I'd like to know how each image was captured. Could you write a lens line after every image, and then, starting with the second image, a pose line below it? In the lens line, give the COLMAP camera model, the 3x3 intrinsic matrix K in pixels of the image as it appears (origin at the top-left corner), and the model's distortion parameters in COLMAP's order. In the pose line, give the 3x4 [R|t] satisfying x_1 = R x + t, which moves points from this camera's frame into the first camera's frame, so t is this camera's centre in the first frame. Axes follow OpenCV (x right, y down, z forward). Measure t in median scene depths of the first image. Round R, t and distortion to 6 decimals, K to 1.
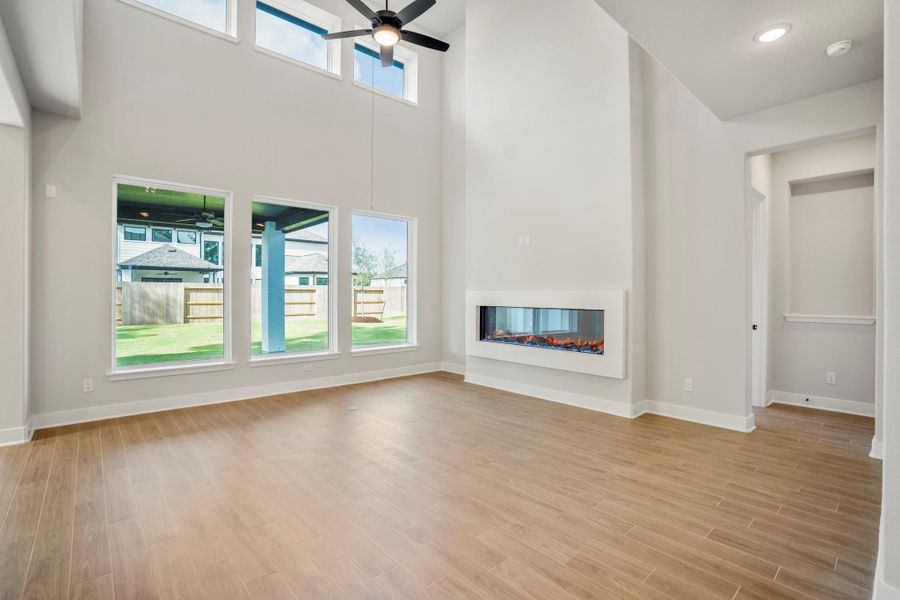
lens RADIAL K [[414.4, 0, 449.2], [0, 414.4, 296.0], [0, 0, 1]] dist [-0.028575, -0.000069]
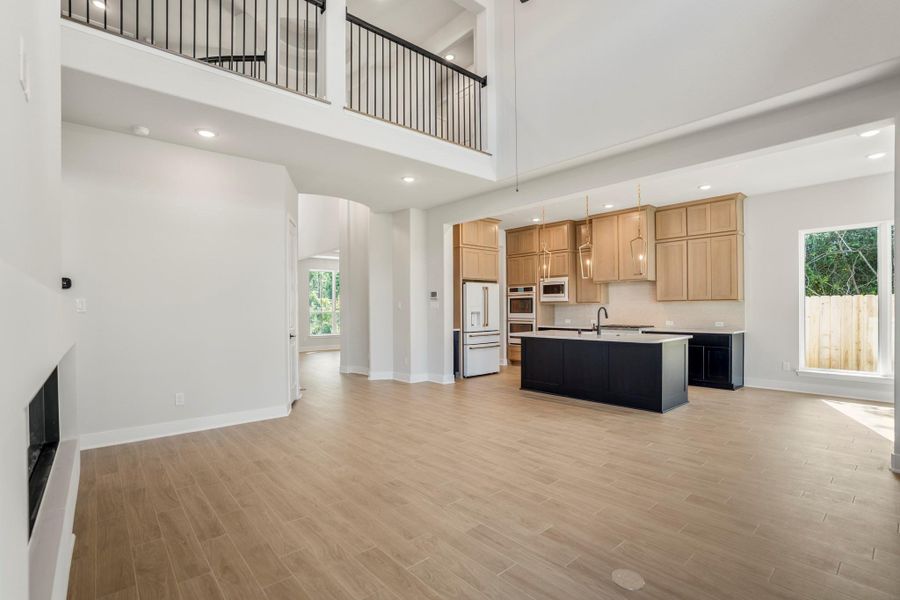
lens RADIAL K [[418.1, 0, 449.1], [0, 418.1, 317.1], [0, 0, 1]] dist [-0.048774, 0.000000]
pose [[-0.999966, 0.006055, 0.005637, -0.063330], [0.006115, 0.999925, 0.010613, 0.007023], [-0.005572, 0.010647, -0.999928, 1.636099]]
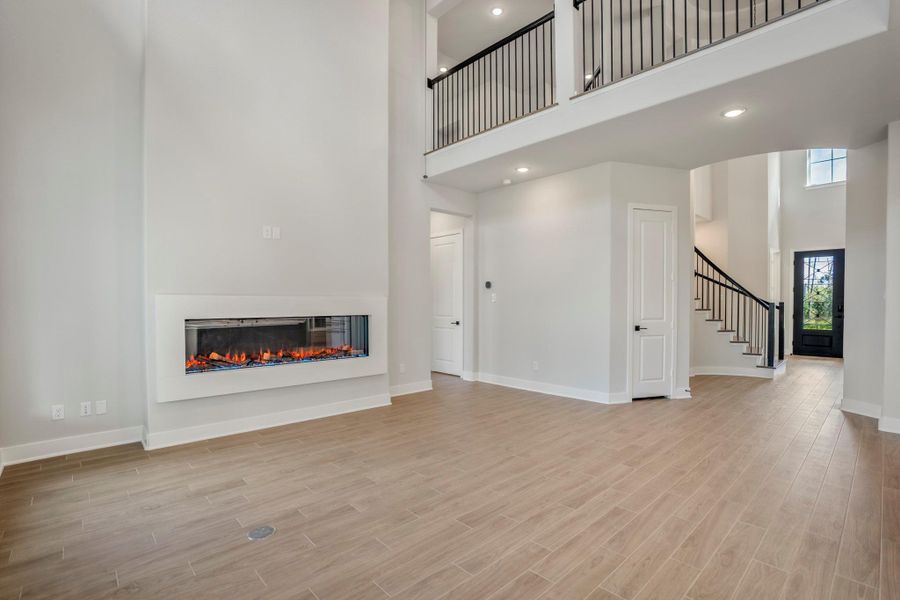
lens RADIAL K [[424.3, 0, 450.0], [0, 424.3, 300.0], [0, 0, 1]] dist [-0.029298, 0.000578]
pose [[-0.016524, 0.007357, 0.999836, -0.852634], [0.003624, 0.999967, -0.007299, 0.003310], [-0.999857, 0.003503, -0.016550, 0.910197]]
